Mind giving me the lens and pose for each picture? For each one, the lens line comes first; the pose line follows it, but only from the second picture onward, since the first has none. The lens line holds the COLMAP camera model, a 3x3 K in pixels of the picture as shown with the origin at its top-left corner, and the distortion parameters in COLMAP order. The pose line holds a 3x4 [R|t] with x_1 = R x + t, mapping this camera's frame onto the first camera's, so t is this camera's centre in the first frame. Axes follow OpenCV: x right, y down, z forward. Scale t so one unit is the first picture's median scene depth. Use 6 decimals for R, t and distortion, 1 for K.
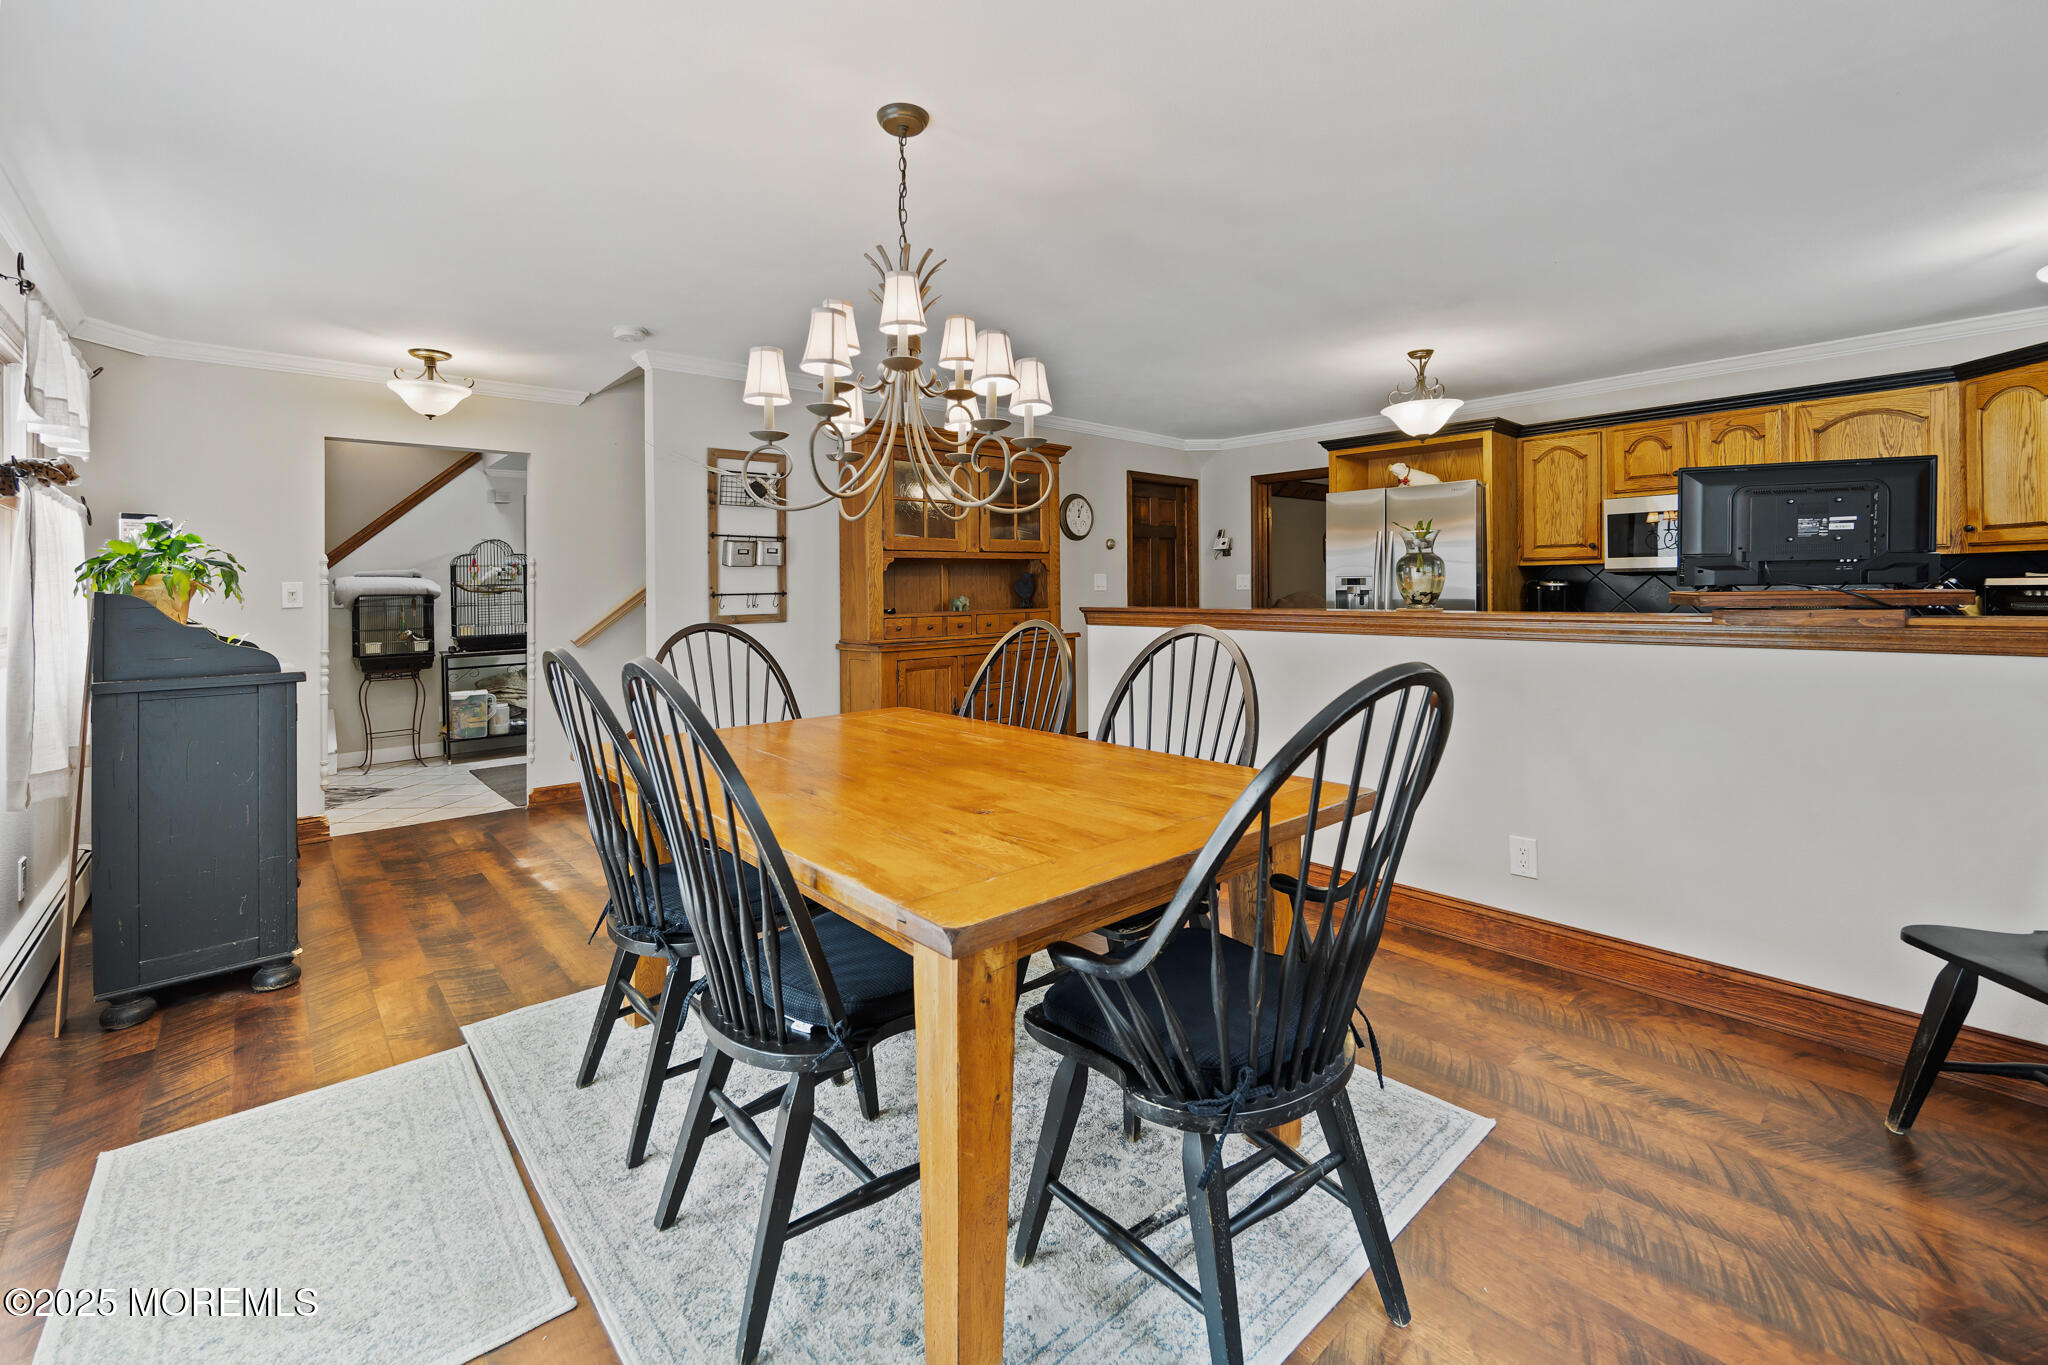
lens RADIAL K [[865.2, 0, 1016.3], [0, 865.2, 590.9], [0, 0, 1]] dist [-0.001399, -0.000147]
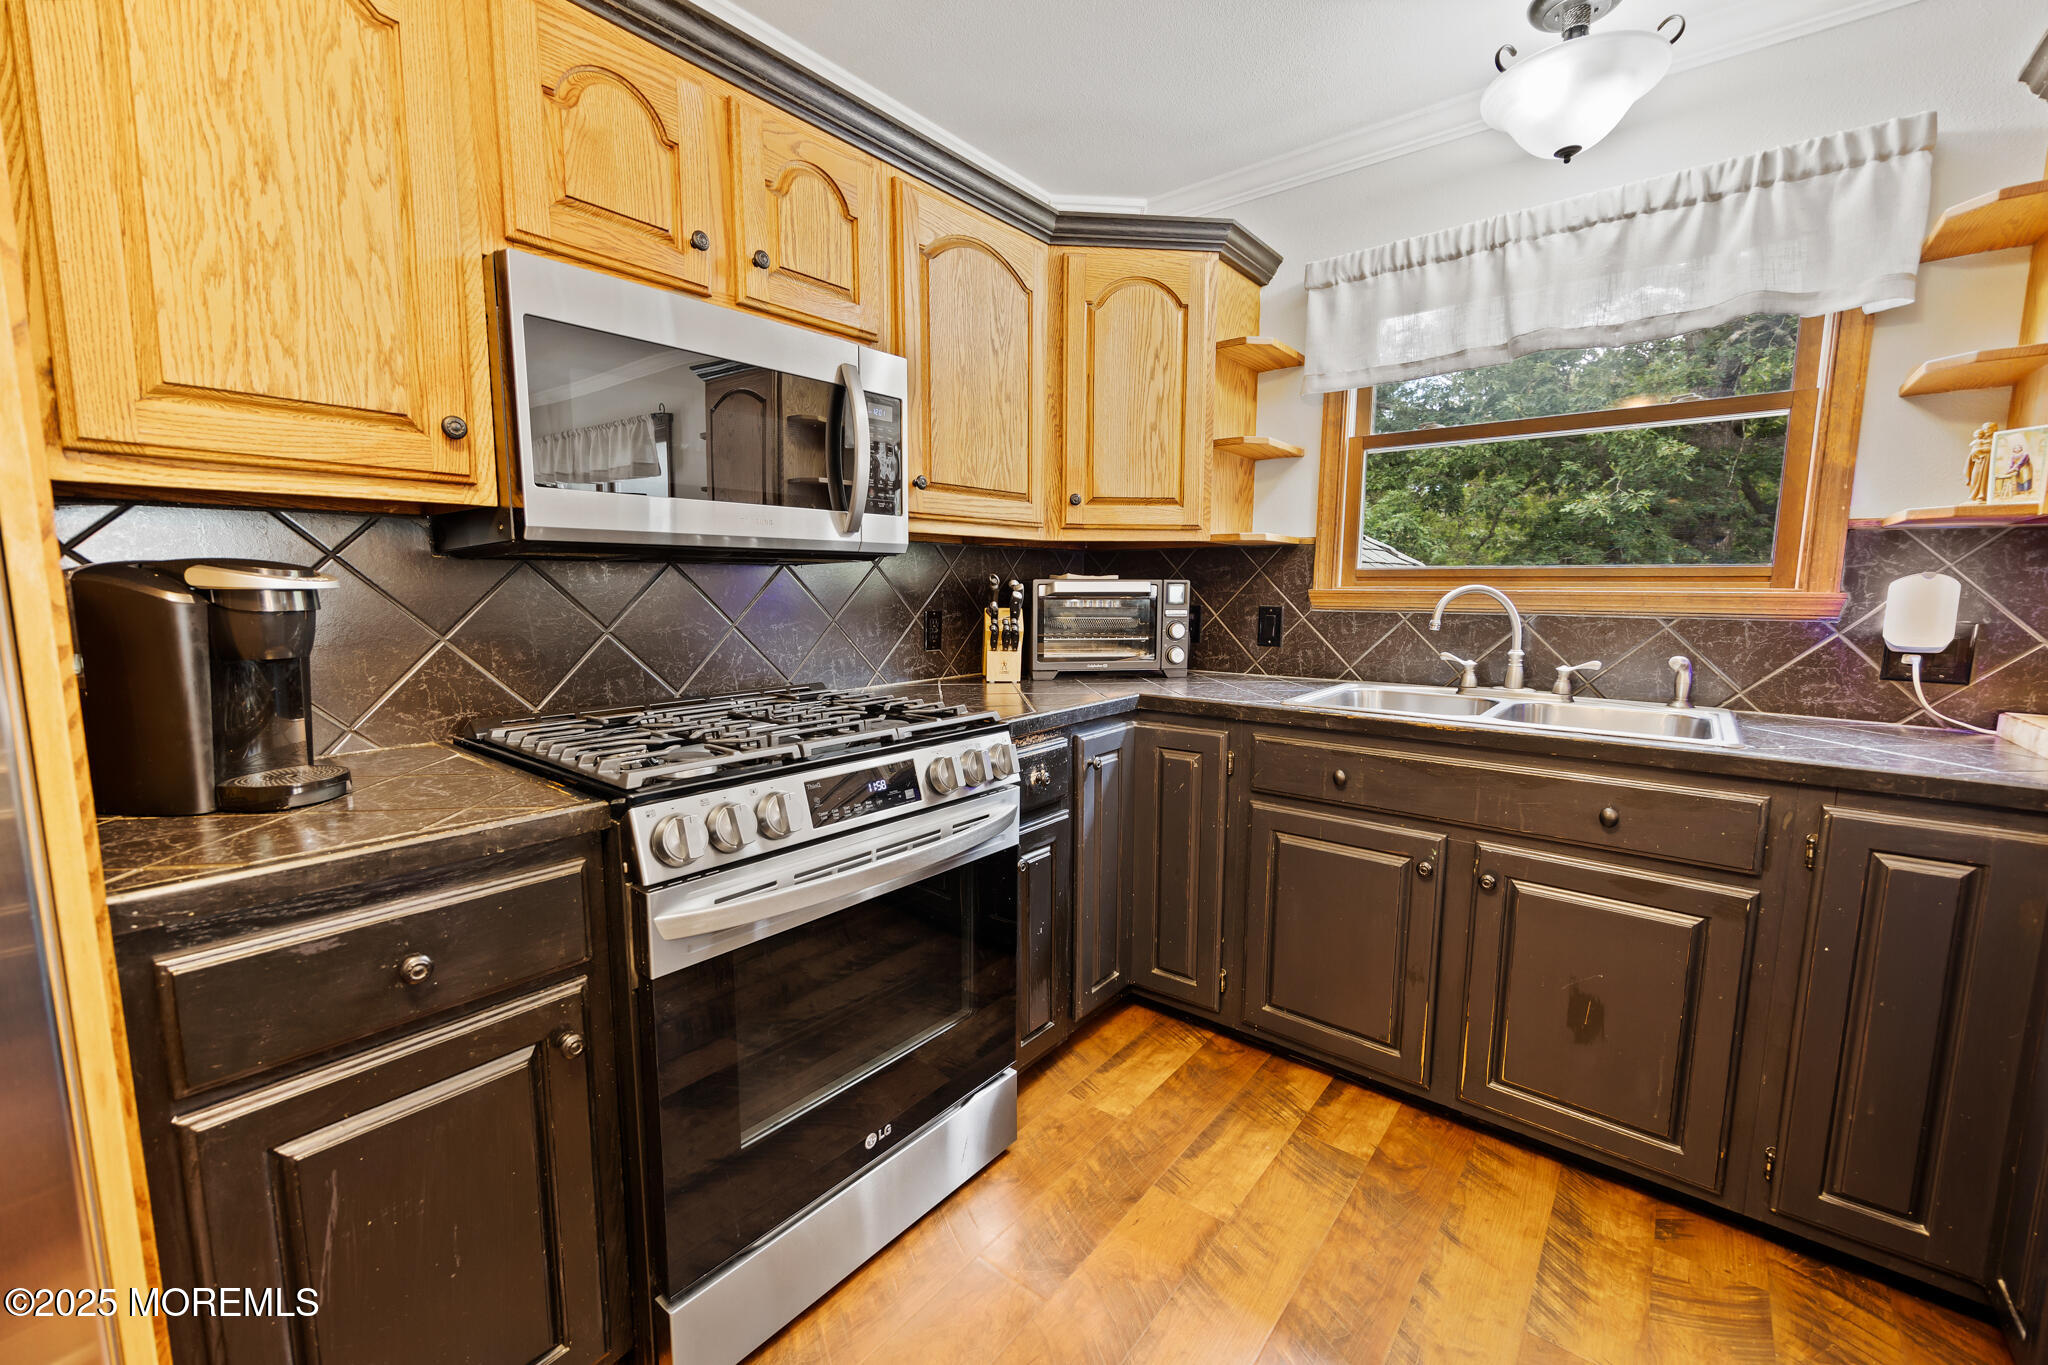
lens RADIAL K [[825.1, 0, 1031.2], [0, 825.1, 687.2], [0, 0, 1]] dist [-0.003687, -0.000153]
pose [[-0.158491, -0.119739, 0.980073, 0.435727], [-0.006462, 0.992724, 0.120240, -0.007587], [-0.987339, 0.012724, -0.158111, 0.960931]]
